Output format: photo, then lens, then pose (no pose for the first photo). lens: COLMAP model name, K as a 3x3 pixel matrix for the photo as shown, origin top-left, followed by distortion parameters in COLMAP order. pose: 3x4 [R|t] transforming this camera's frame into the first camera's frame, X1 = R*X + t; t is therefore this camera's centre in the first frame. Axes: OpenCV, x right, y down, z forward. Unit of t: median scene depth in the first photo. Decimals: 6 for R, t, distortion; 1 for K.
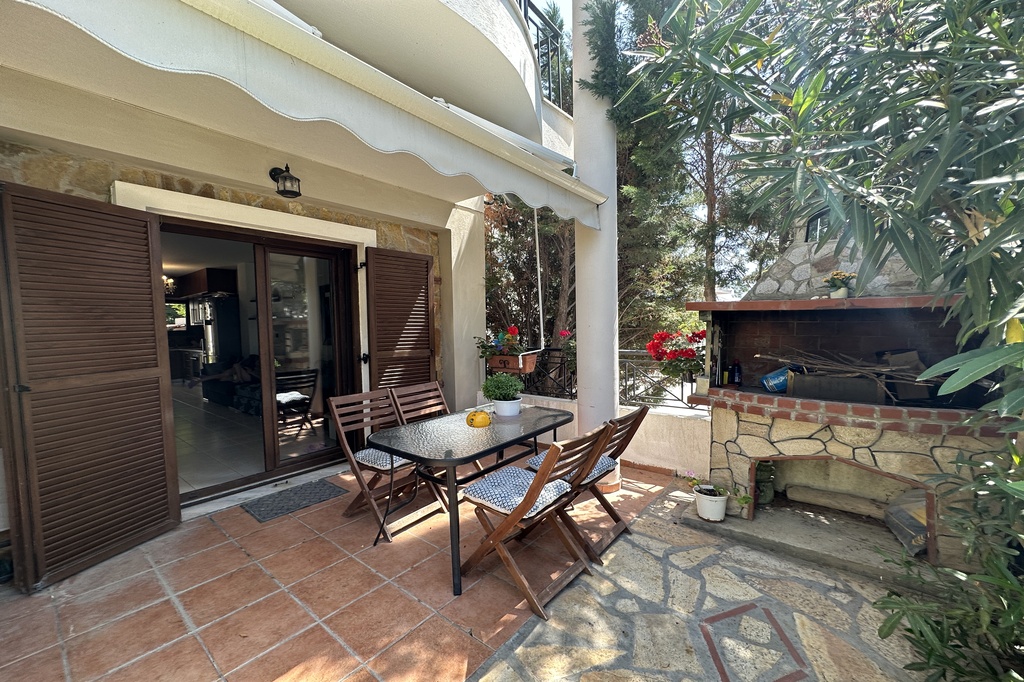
lens RADIAL K [[409.1, 0, 516.4], [0, 409.1, 350.1], [0, 0, 1]] dist [-0.000373, 0.000505]
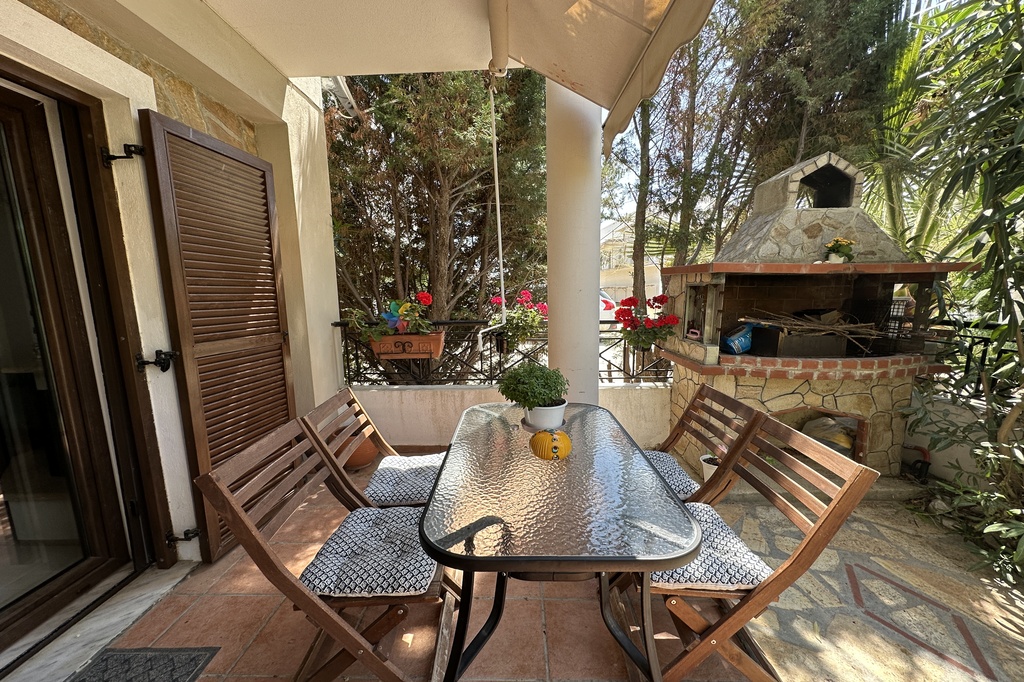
lens RADIAL K [[409.1, 0, 532.0], [0, 409.1, 353.1], [0, 0, 1]] dist [-0.000373, 0.000505]
pose [[0.791300, -0.092403, 0.604405, -0.447734], [0.040037, 0.994224, 0.099582, -0.025624], [-0.610116, -0.054601, 0.790429, 0.524251]]
